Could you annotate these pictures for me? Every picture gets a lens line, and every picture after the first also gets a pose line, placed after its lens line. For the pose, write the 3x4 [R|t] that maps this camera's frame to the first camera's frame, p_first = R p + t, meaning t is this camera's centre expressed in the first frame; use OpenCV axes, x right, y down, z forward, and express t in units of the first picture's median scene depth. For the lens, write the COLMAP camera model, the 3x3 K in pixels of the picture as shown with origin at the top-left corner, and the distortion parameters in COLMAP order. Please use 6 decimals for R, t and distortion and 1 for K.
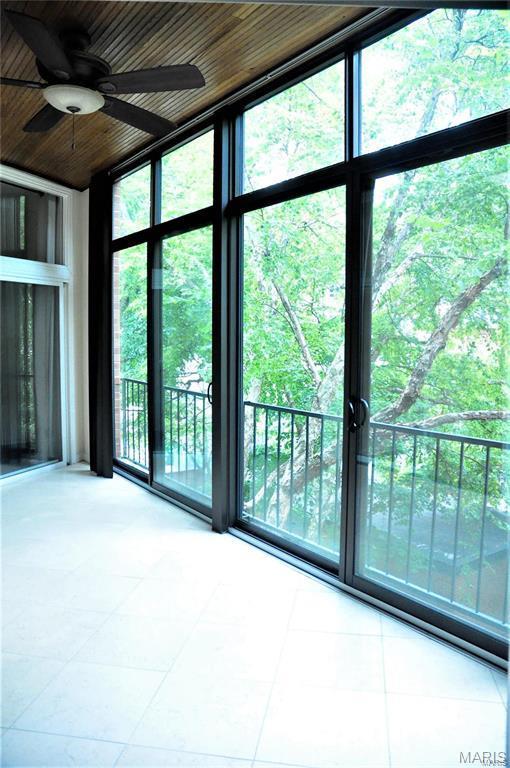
lens RADIAL K [[594.5, 0, 265.3], [0, 594.5, 374.5], [0, 0, 1]] dist [-0.168242, 0.150860]
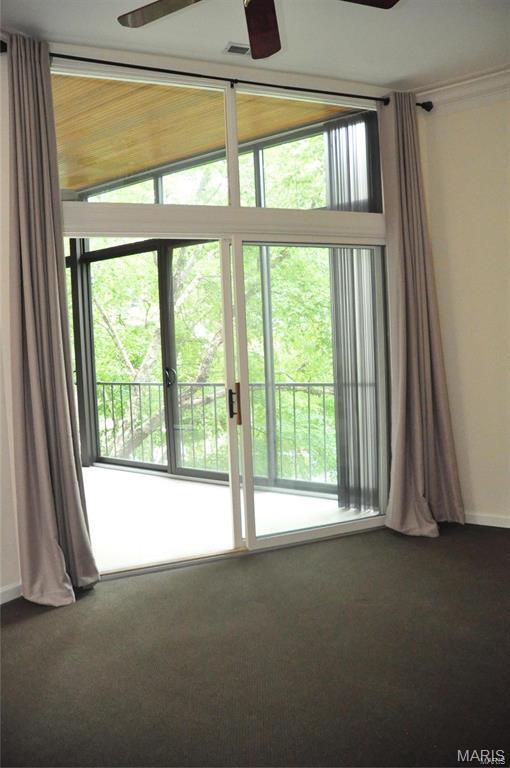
lens RADIAL K [[594.5, 0, 265.3], [0, 594.5, 374.5], [0, 0, 1]] dist [-0.168242, 0.150860]
pose [[0.941794, -0.063660, 0.330108, -0.134842], [0.067690, 0.997706, -0.000713, 0.061369], [-0.329306, 0.023017, 0.943943, -0.646630]]
